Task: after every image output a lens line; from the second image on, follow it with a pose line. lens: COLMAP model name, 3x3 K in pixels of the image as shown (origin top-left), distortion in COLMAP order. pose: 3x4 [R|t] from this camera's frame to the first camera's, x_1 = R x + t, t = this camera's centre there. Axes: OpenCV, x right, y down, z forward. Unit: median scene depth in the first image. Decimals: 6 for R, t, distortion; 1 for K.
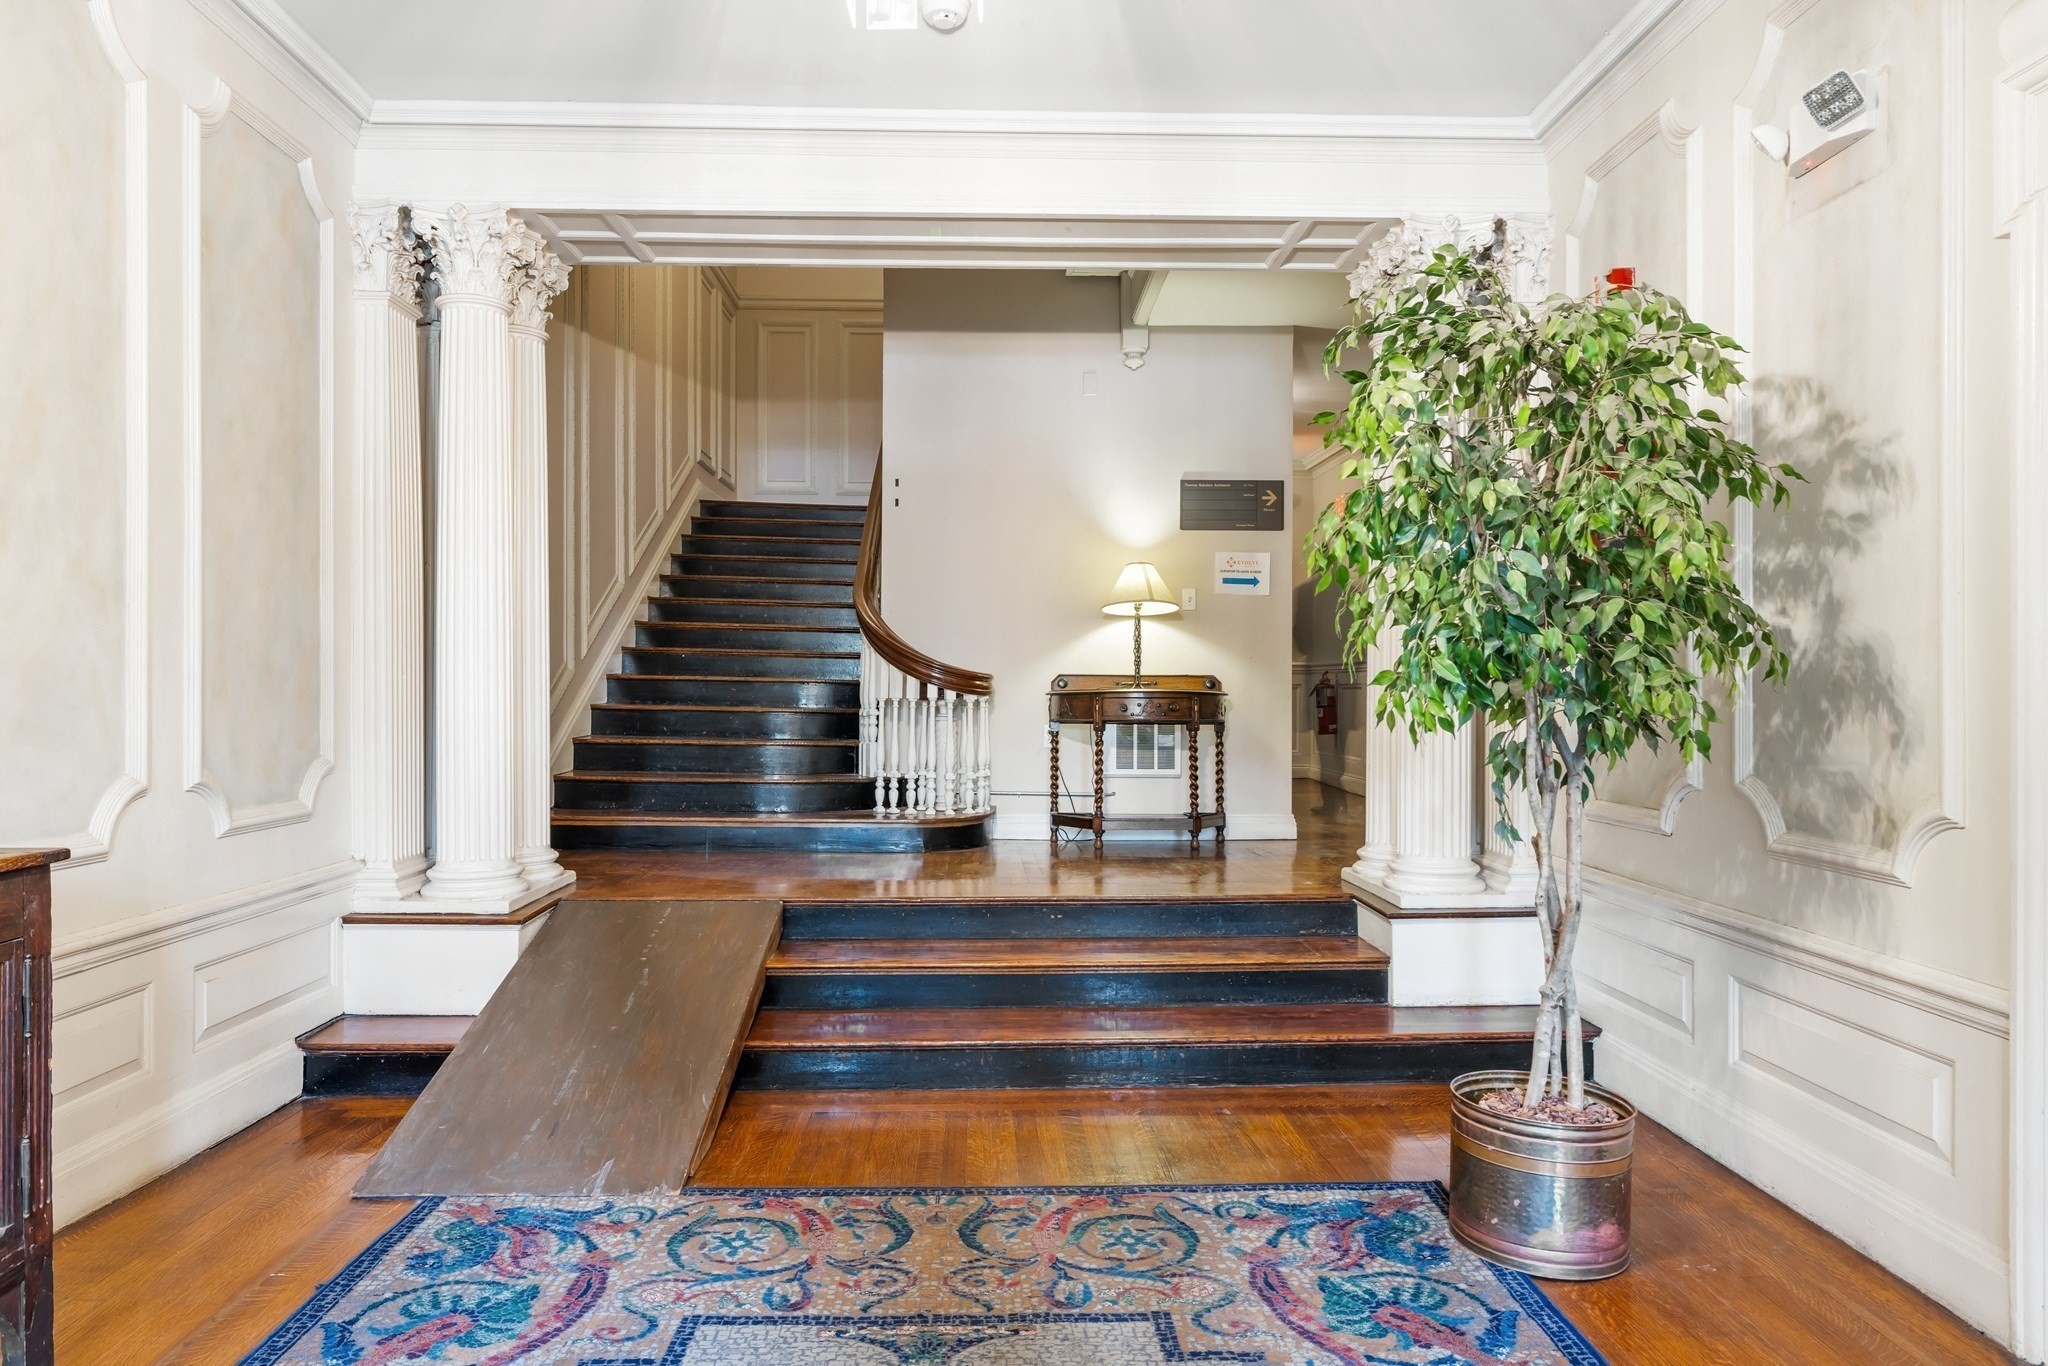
lens RADIAL K [[1231.4, 0, 986.9], [0, 1231.4, 691.4], [0, 0, 1]] dist [-0.003170, -0.000248]
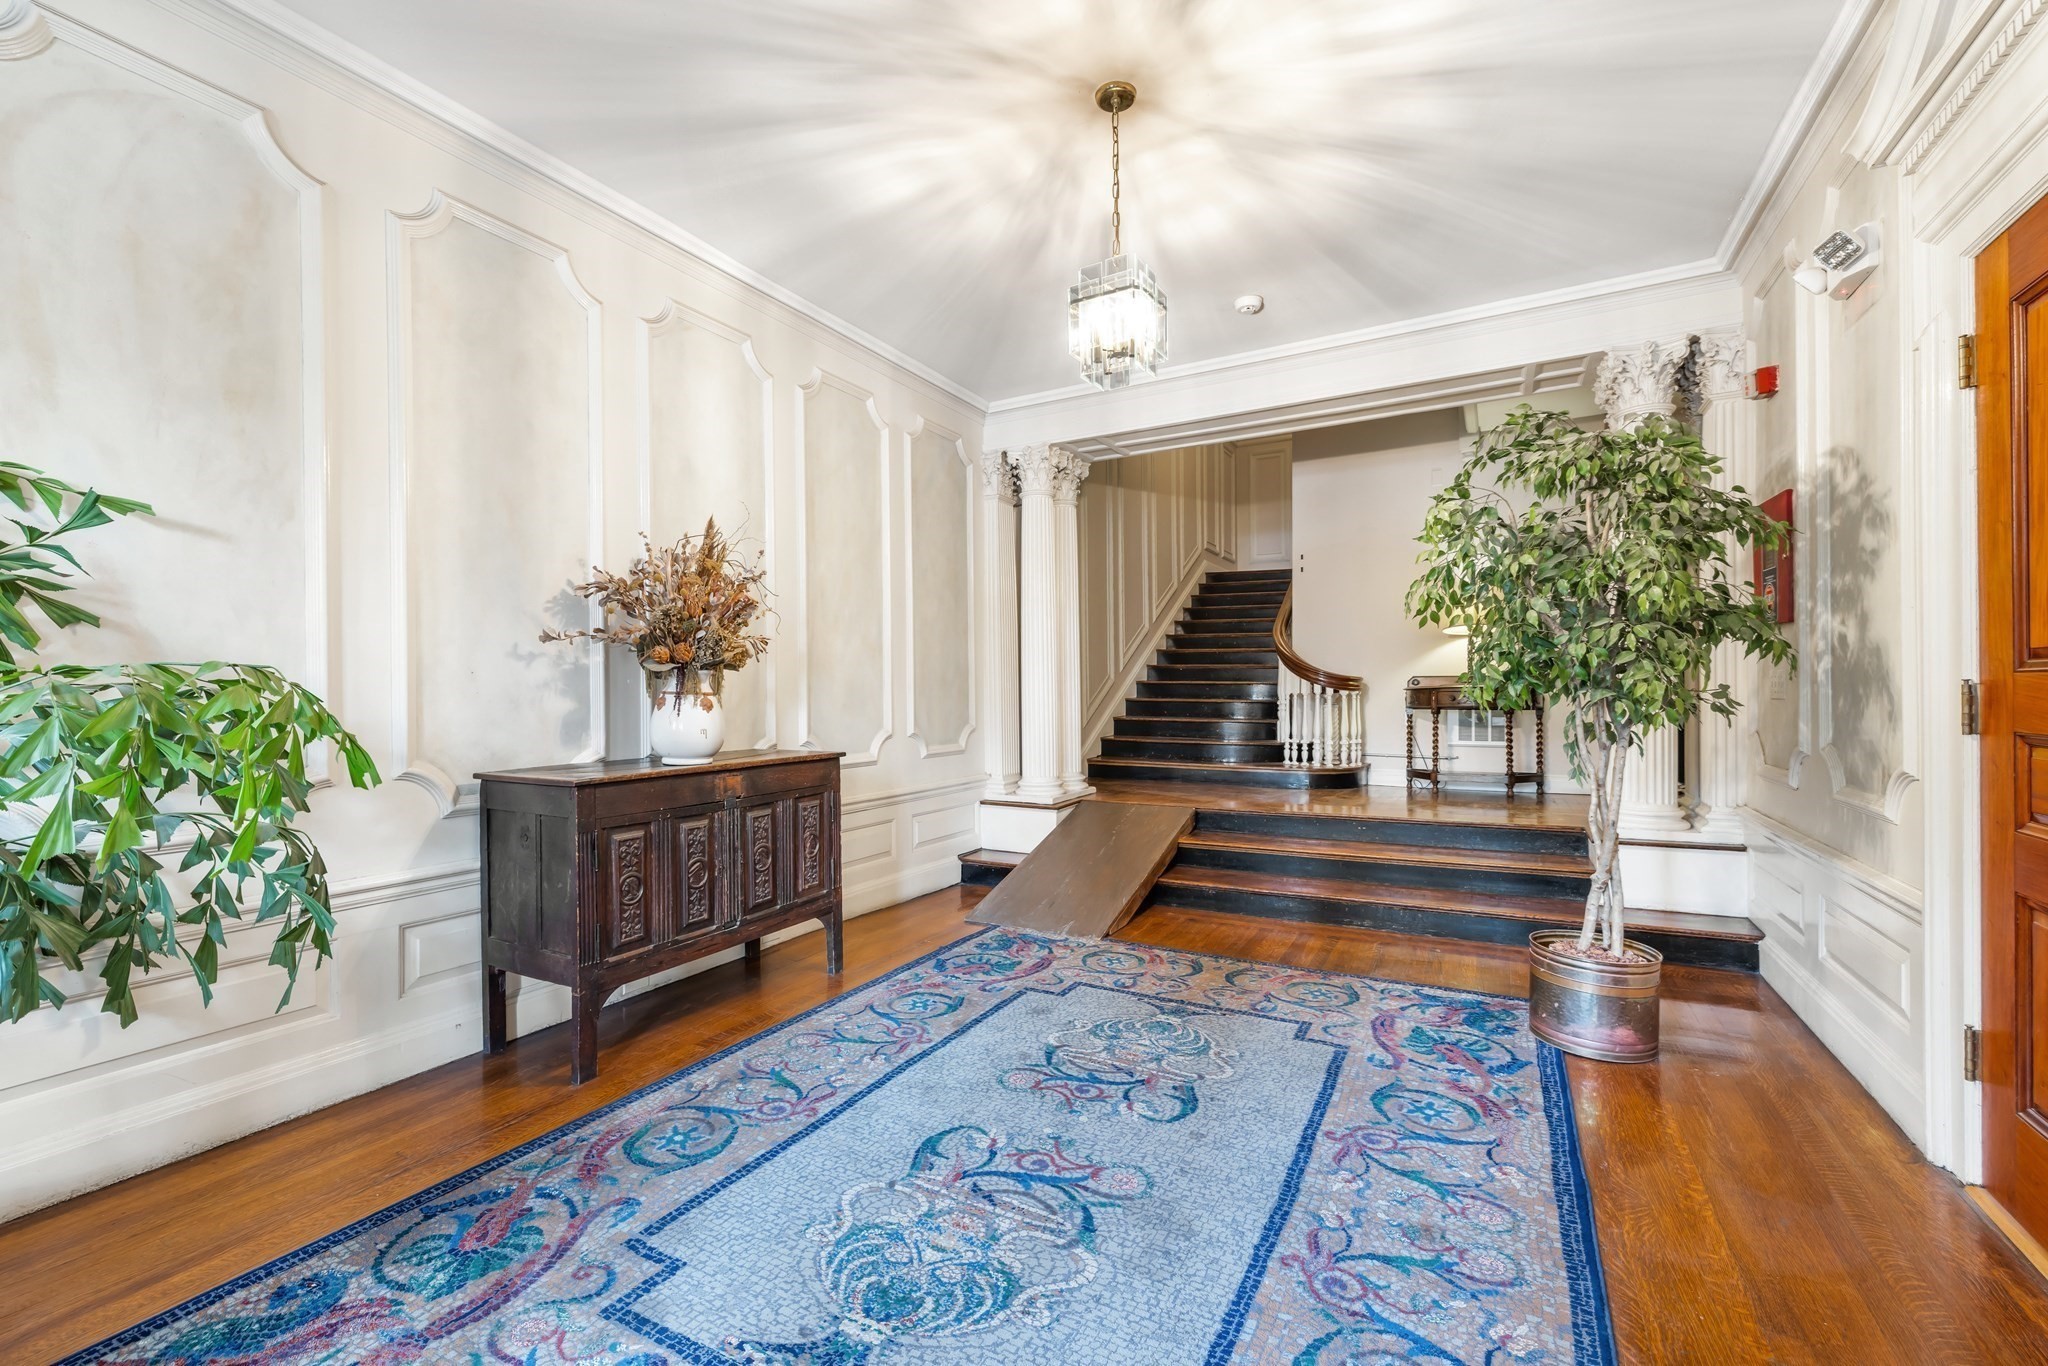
lens RADIAL K [[860.0, 0, 1026.7], [0, 860.0, 692.5], [0, 0, 1]] dist [0.002974, 0.000567]
pose [[0.863858, -0.009313, -0.503650, 0.331411], [0.010215, 0.999947, -0.000970, 0.003904], [0.503632, -0.004307, 0.863907, -0.253122]]
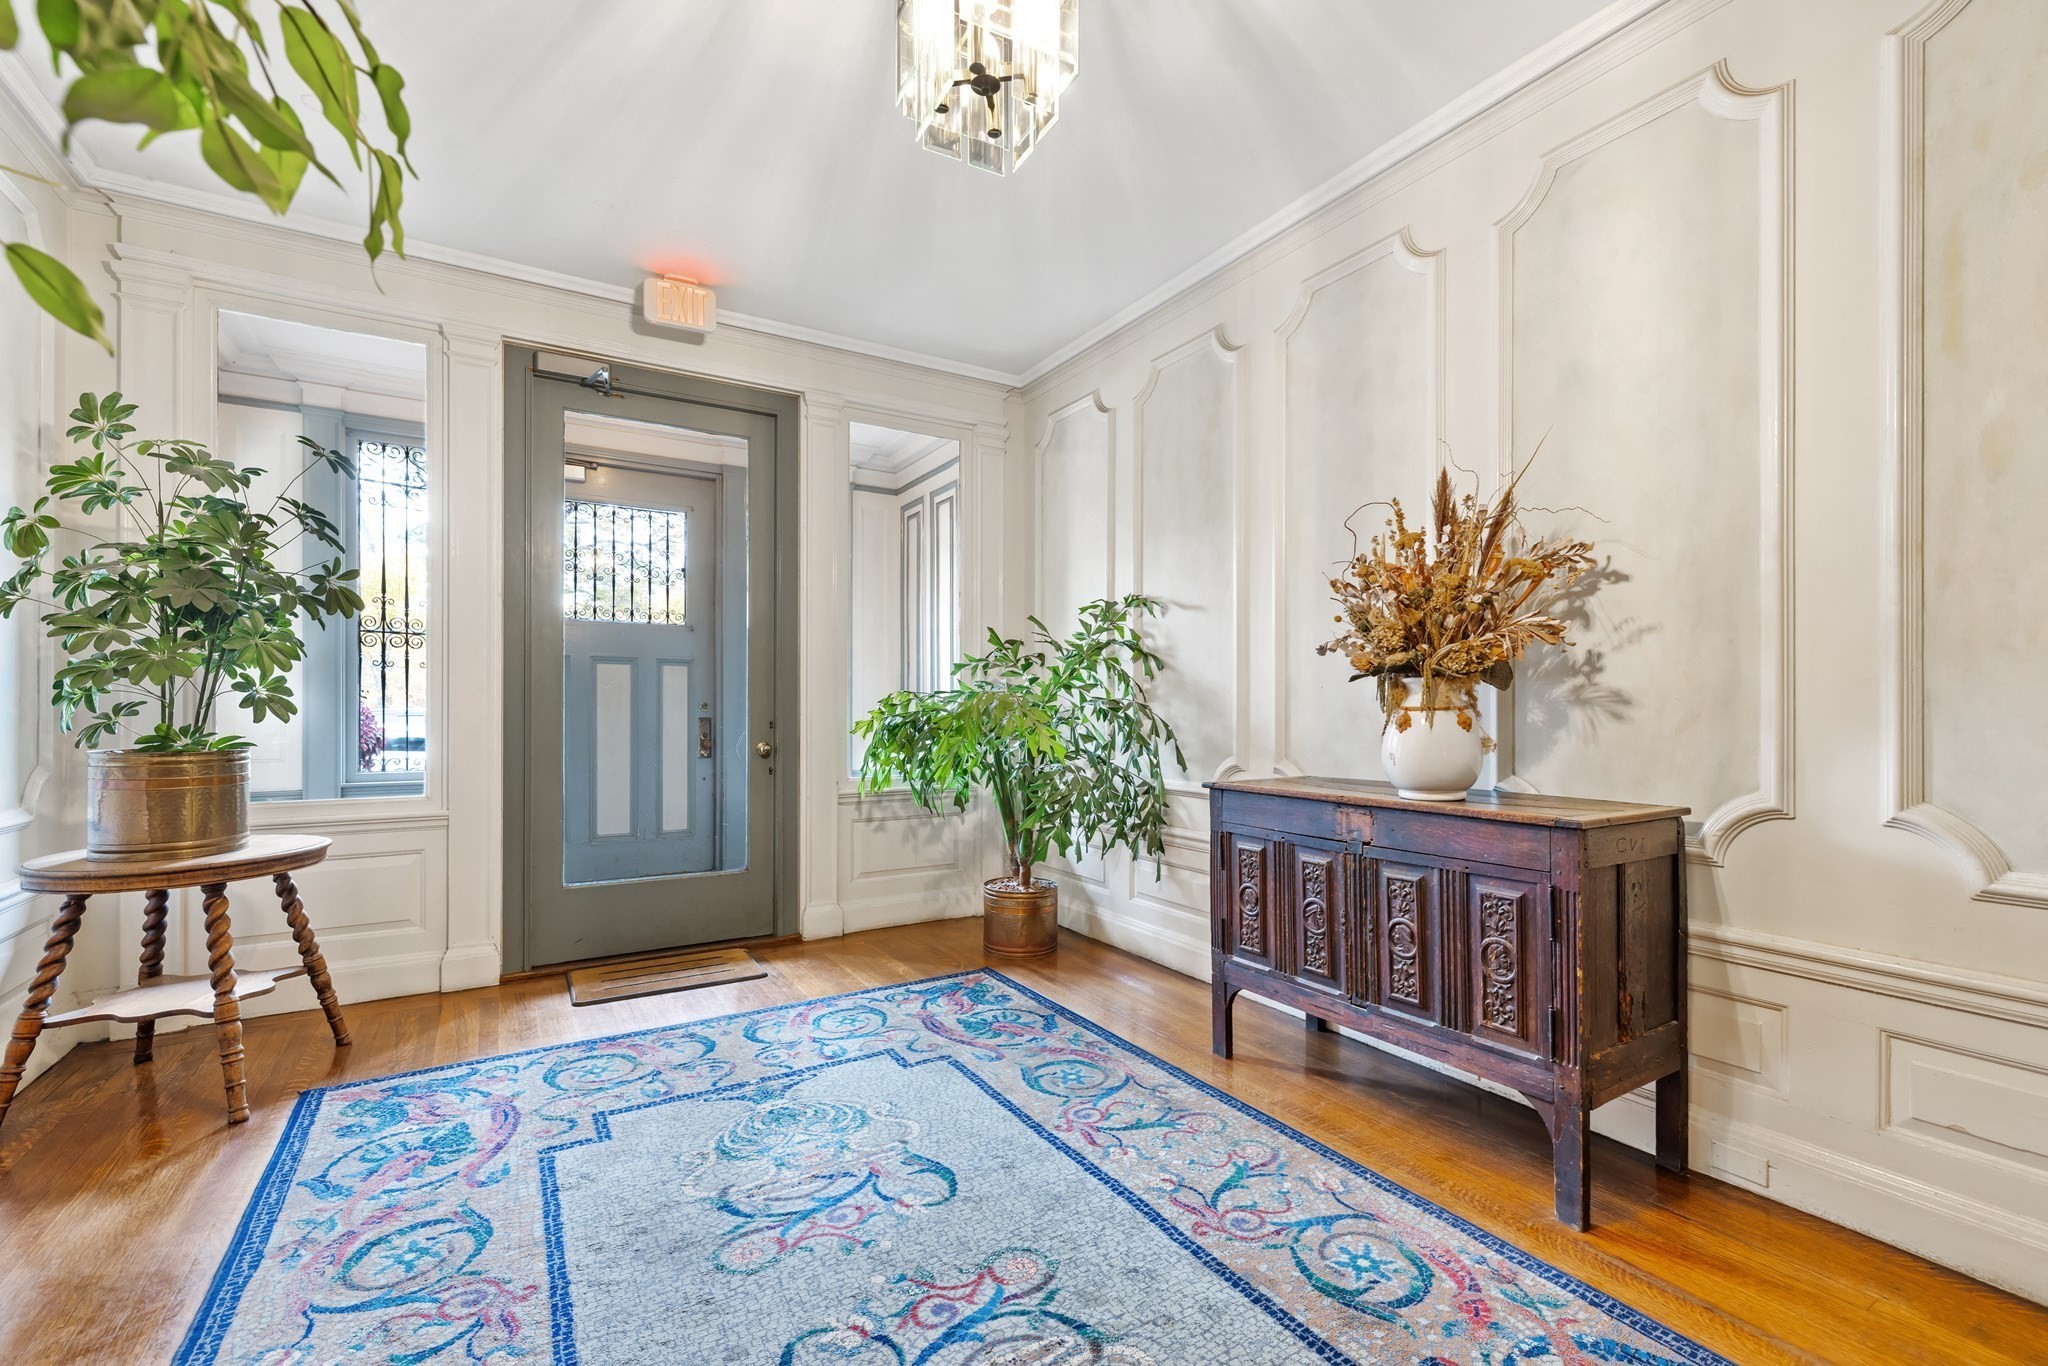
lens RADIAL K [[887.7, 0, 1021.6], [0, 887.7, 693.4], [0, 0, 1]] dist [-0.004633, 0.000166]
pose [[0.846740, 0.013933, 0.531825, -0.292436], [-0.012622, 0.999902, -0.006099, -0.003684], [-0.531858, -0.001549, 0.846832, -0.144524]]
